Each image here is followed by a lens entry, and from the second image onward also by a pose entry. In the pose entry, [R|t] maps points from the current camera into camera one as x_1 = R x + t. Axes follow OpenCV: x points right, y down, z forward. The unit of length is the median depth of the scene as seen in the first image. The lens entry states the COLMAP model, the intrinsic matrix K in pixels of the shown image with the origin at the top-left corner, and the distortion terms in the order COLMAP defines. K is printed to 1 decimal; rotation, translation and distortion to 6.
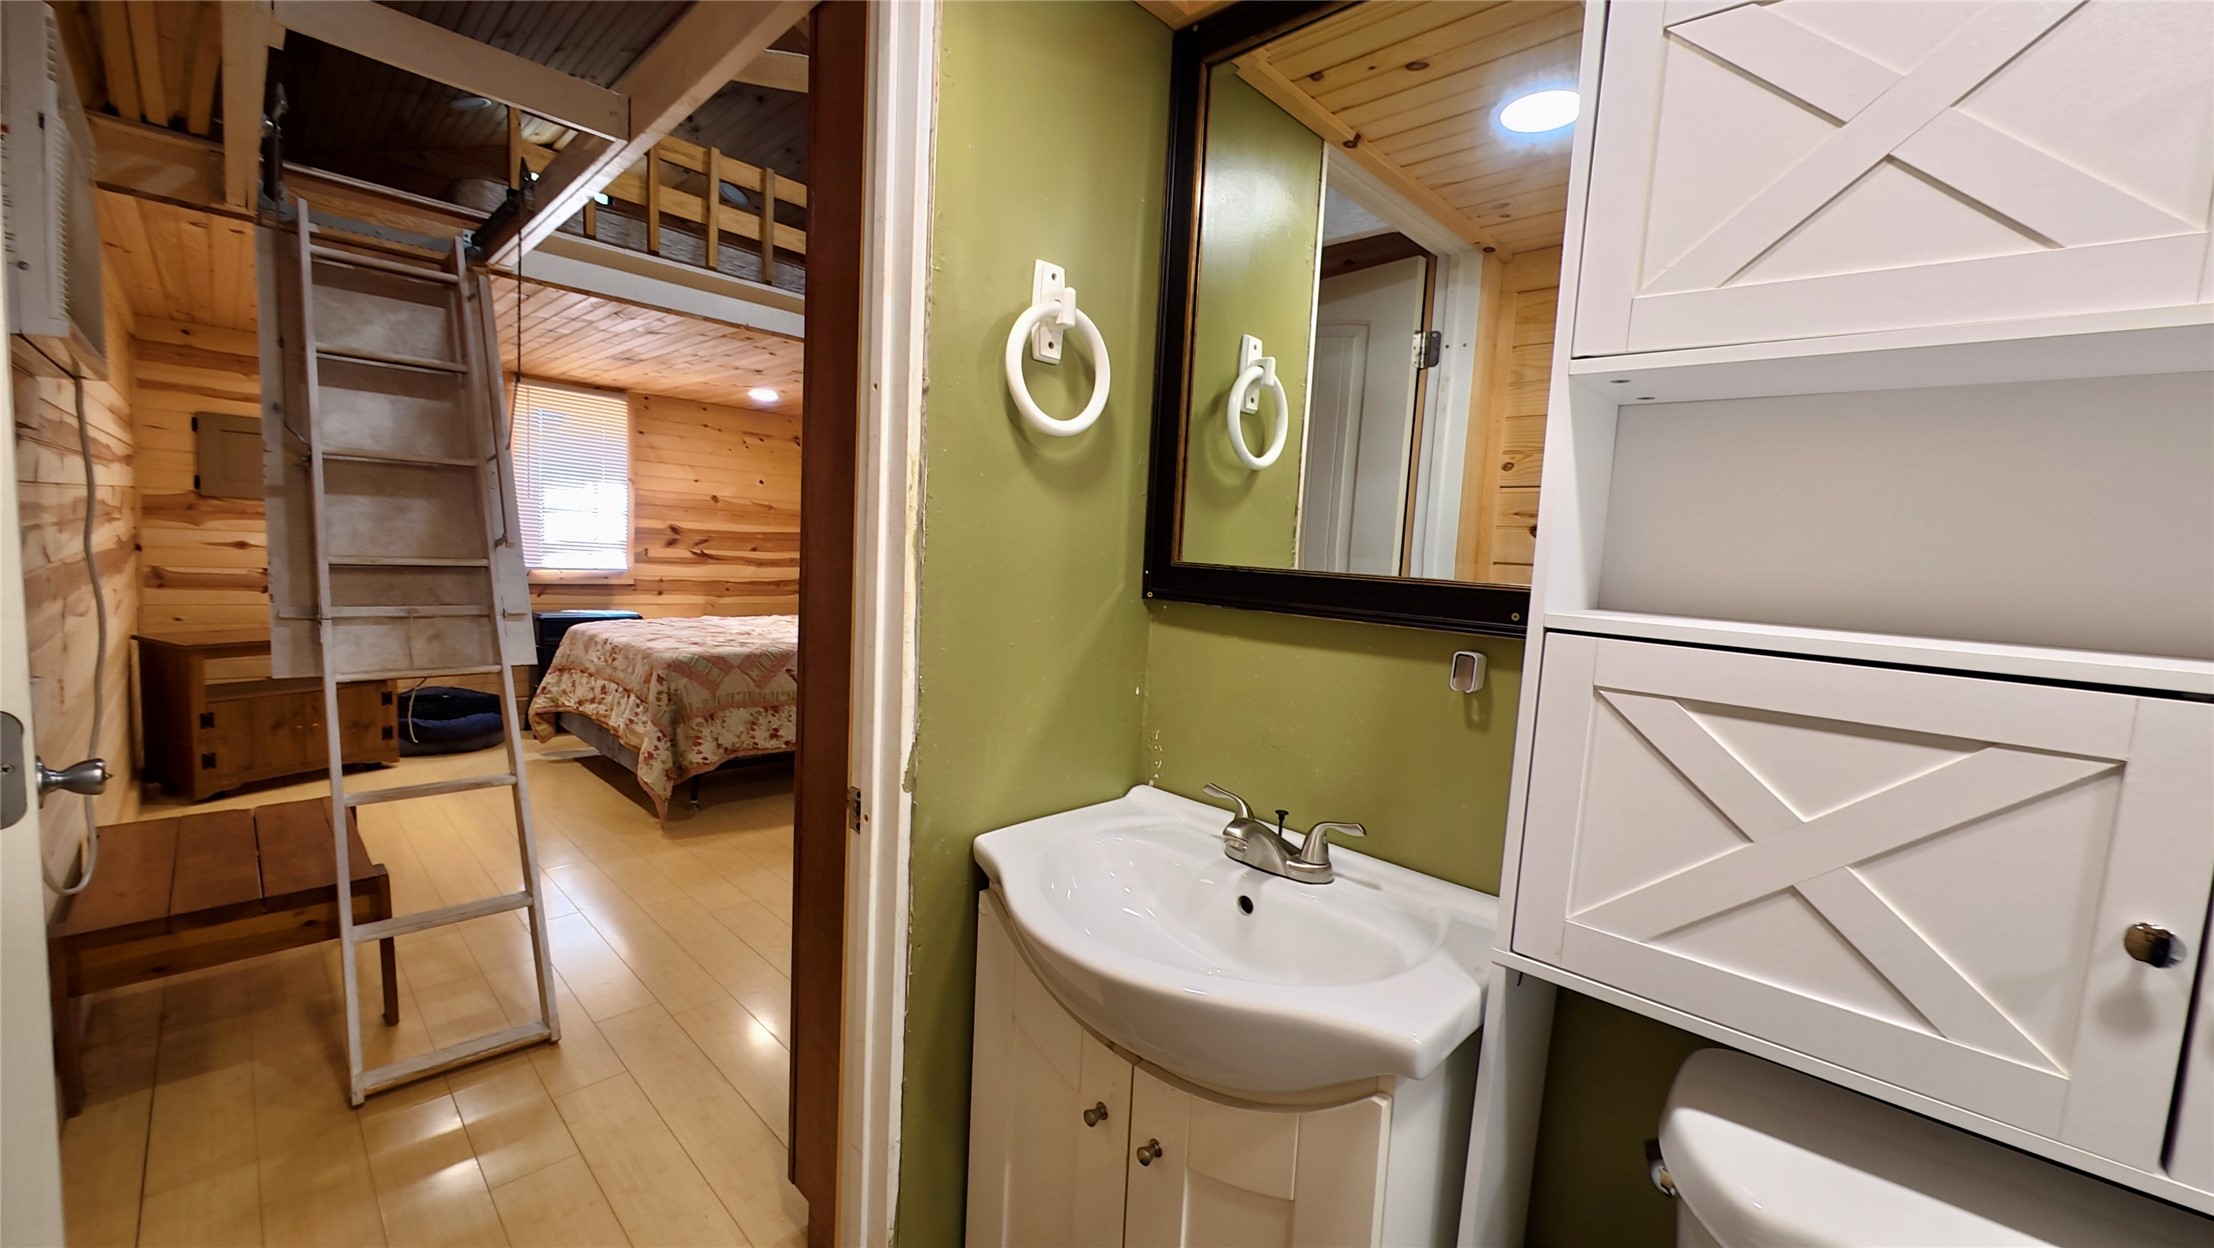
lens RADIAL K [[860.7, 0, 1112.3], [0, 860.7, 622.6], [0, 0, 1]] dist [-0.003764, -0.000138]
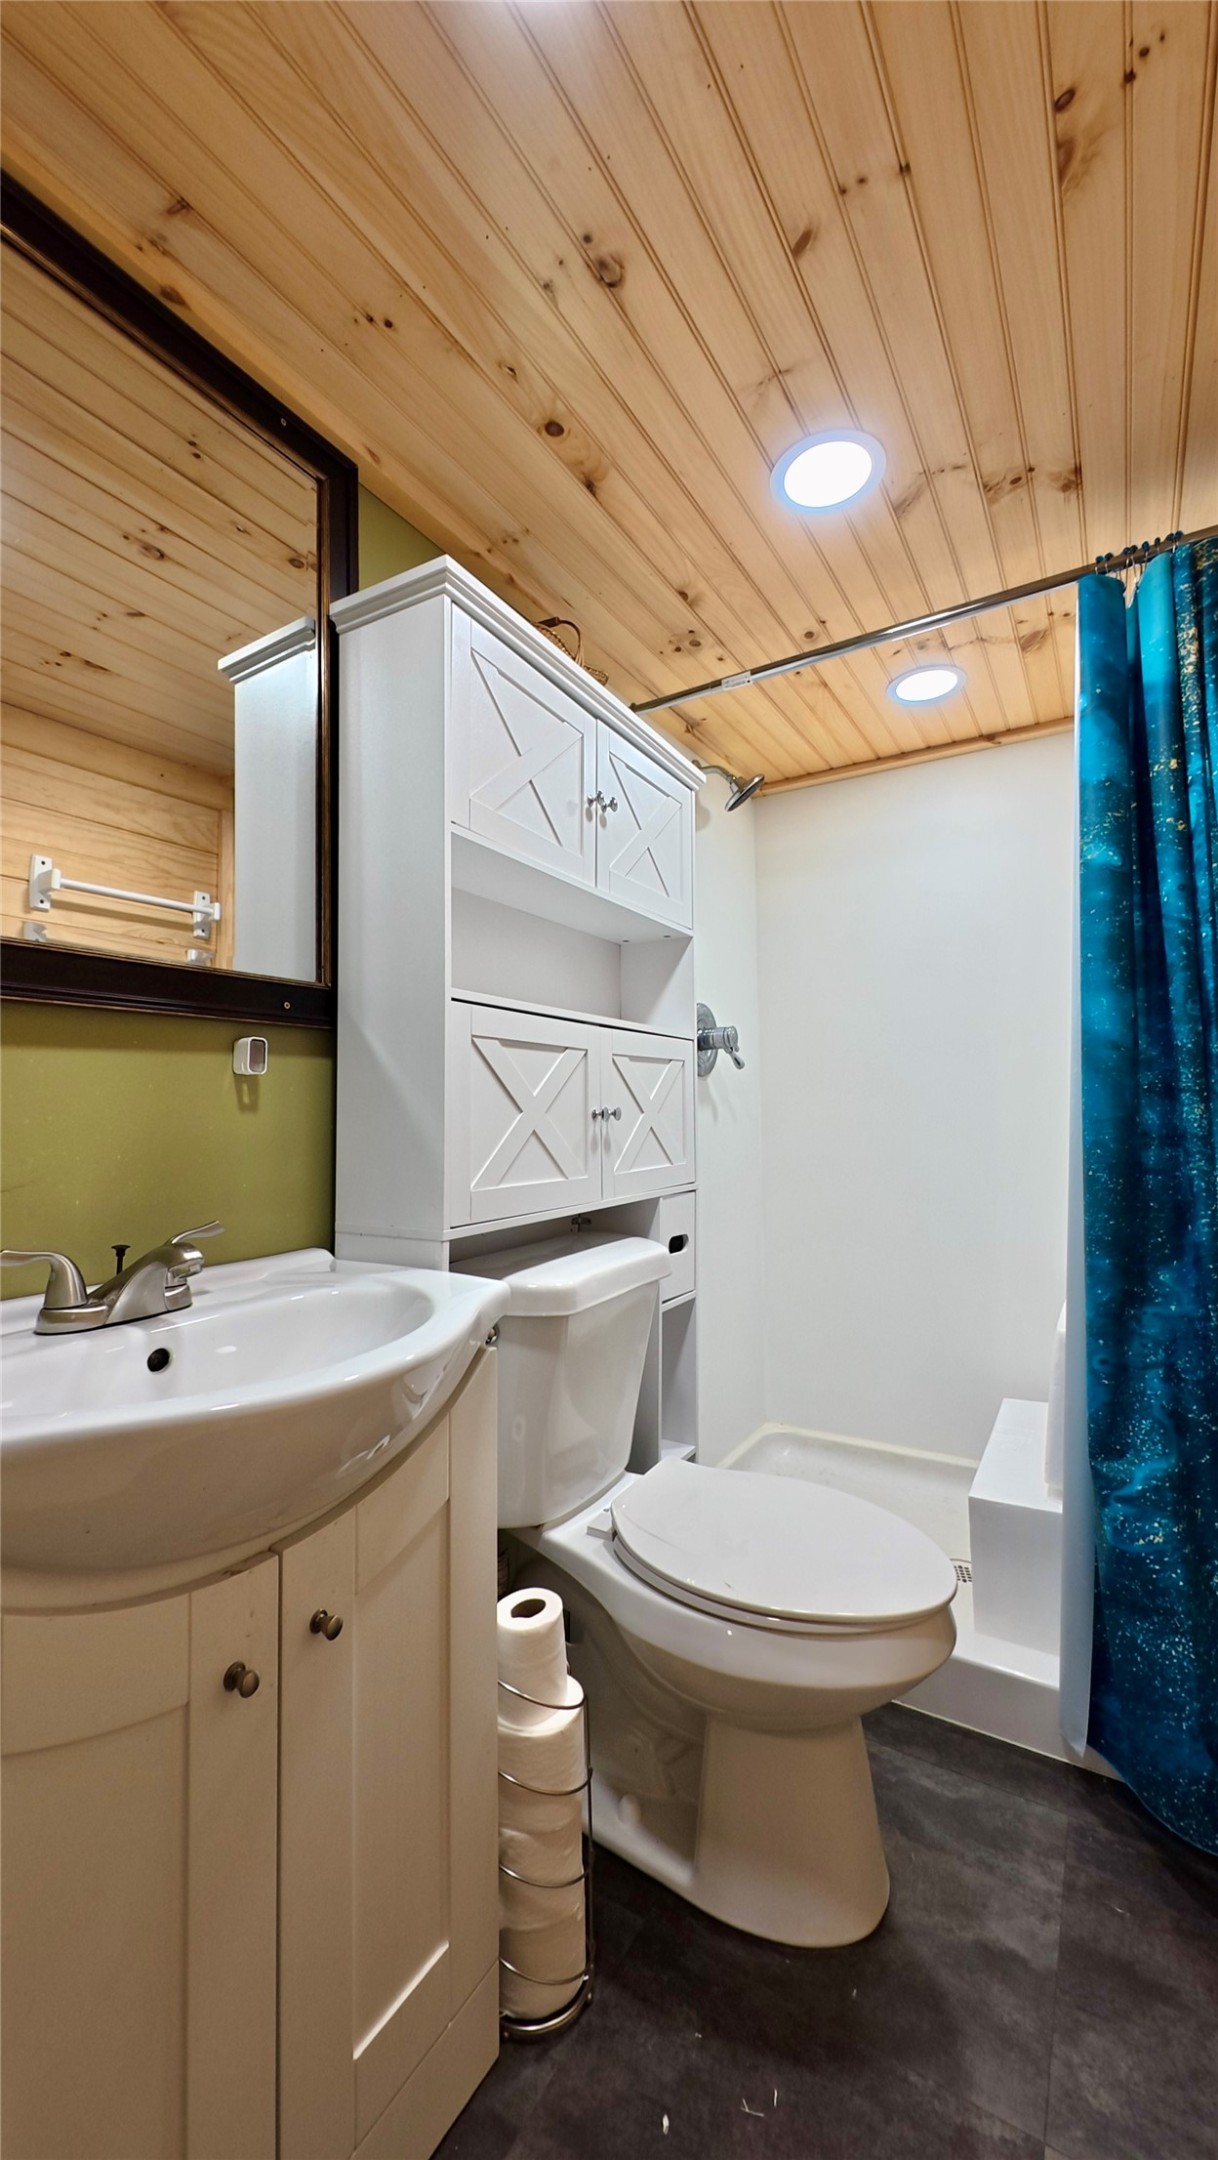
lens RADIAL K [[839.8, 0, 606.6], [0, 839.8, 1079.6], [0, 0, 1]] dist [-0.003764, -0.000138]
pose [[-0.212587, -0.020842, 0.976920, -1.028016], [0.085915, 0.995502, 0.039935, 0.117981], [-0.973358, 0.092422, -0.209840, 1.124489]]
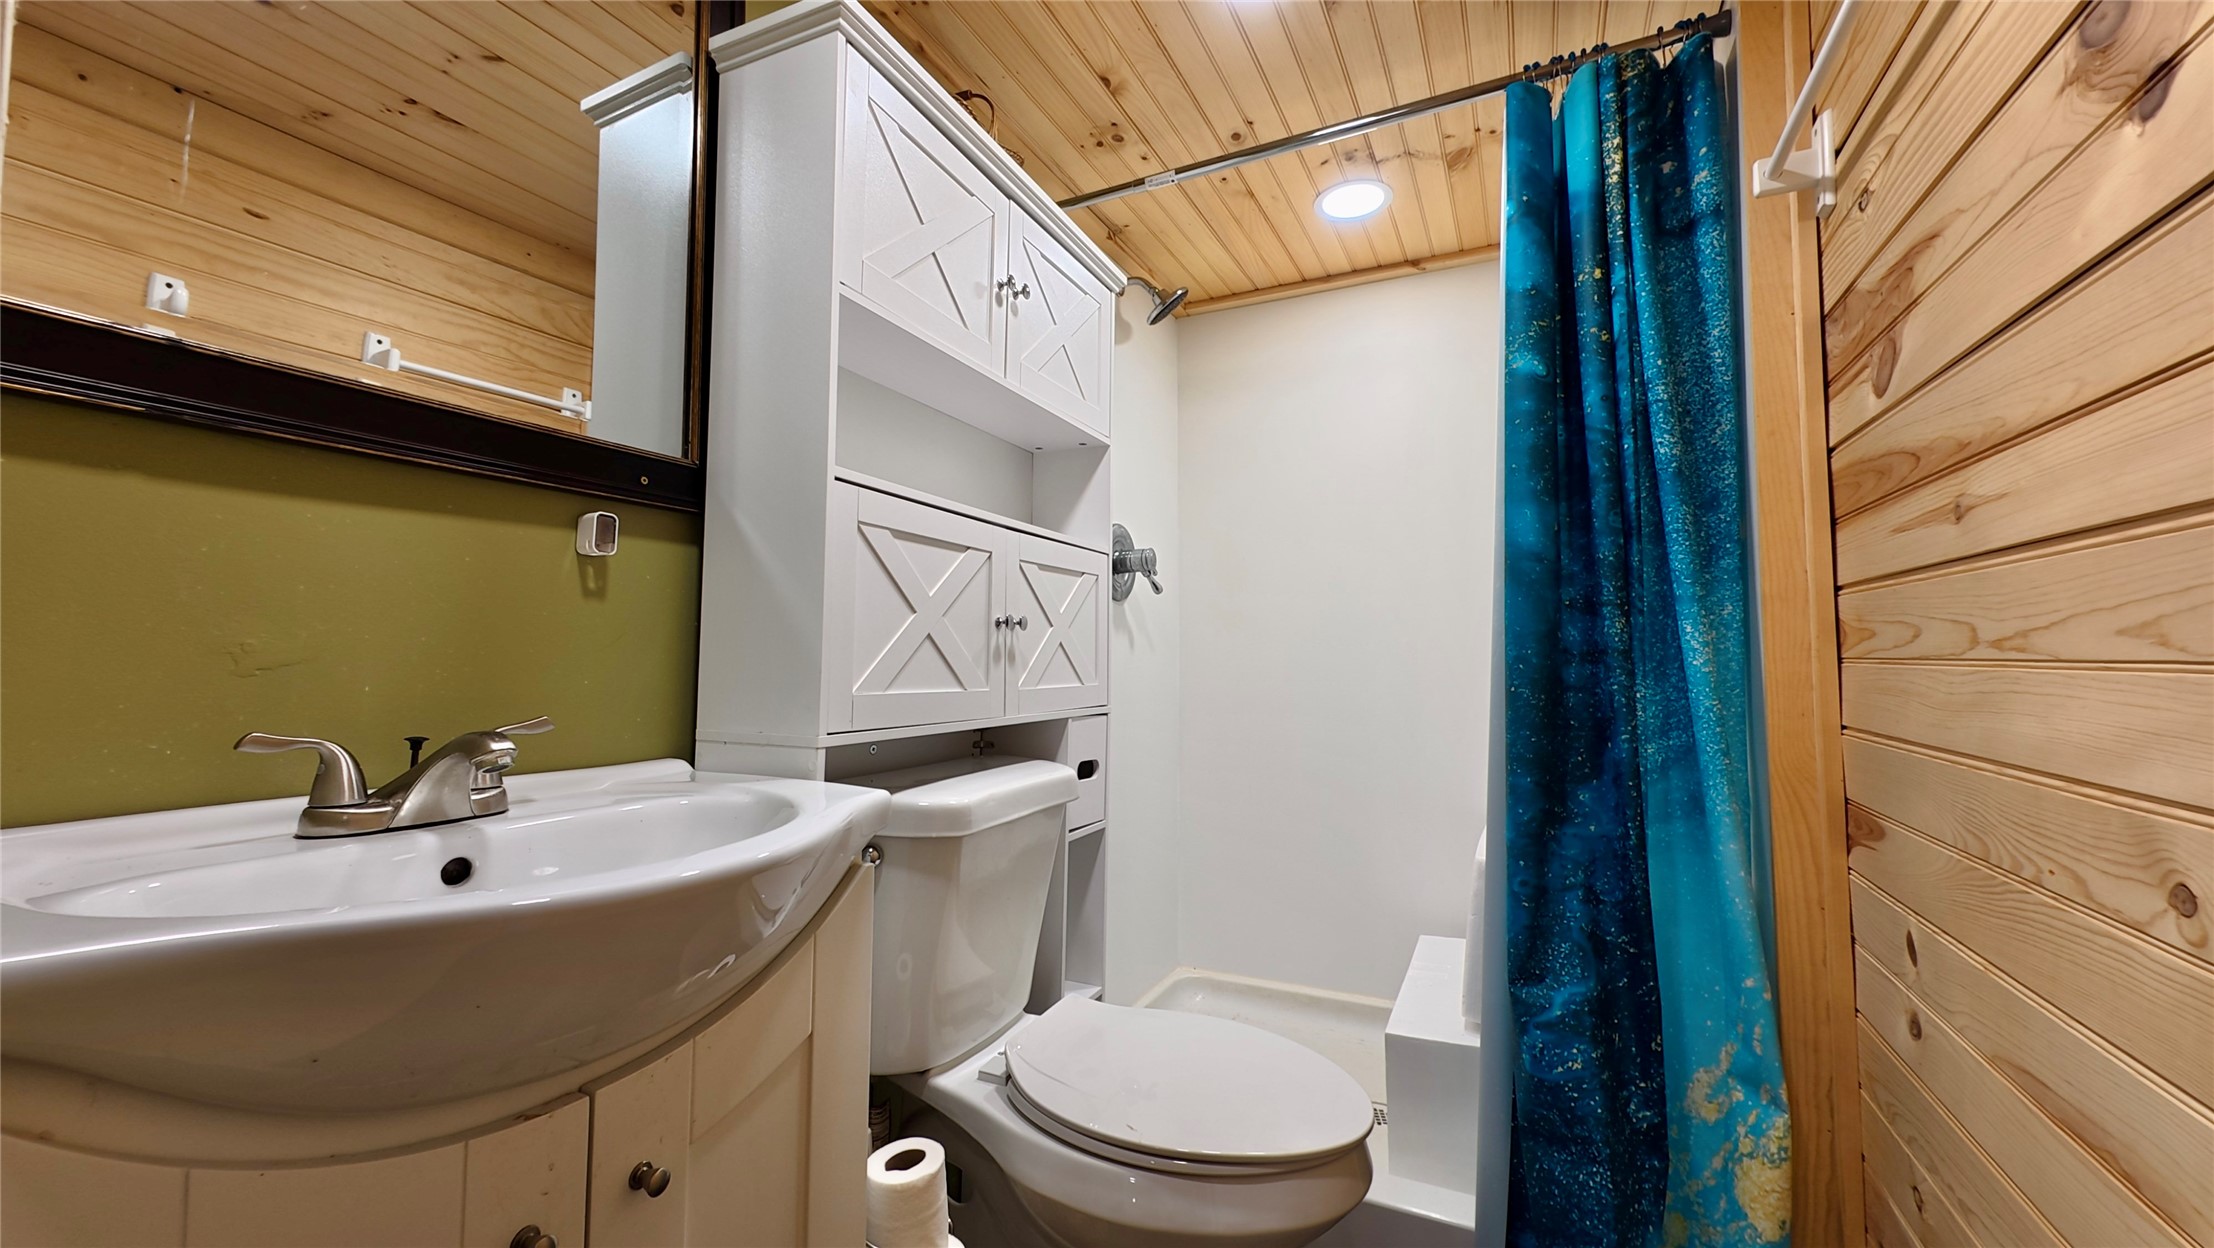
lens RADIAL K [[860.7, 0, 1104.1], [0, 860.7, 620.5], [0, 0, 1]] dist [-0.003764, -0.000138]
pose [[-0.299747, -0.012984, 0.953930, -0.940774], [0.063839, 0.997393, 0.033635, 0.222014], [-0.951880, 0.070980, -0.298137, 1.082087]]
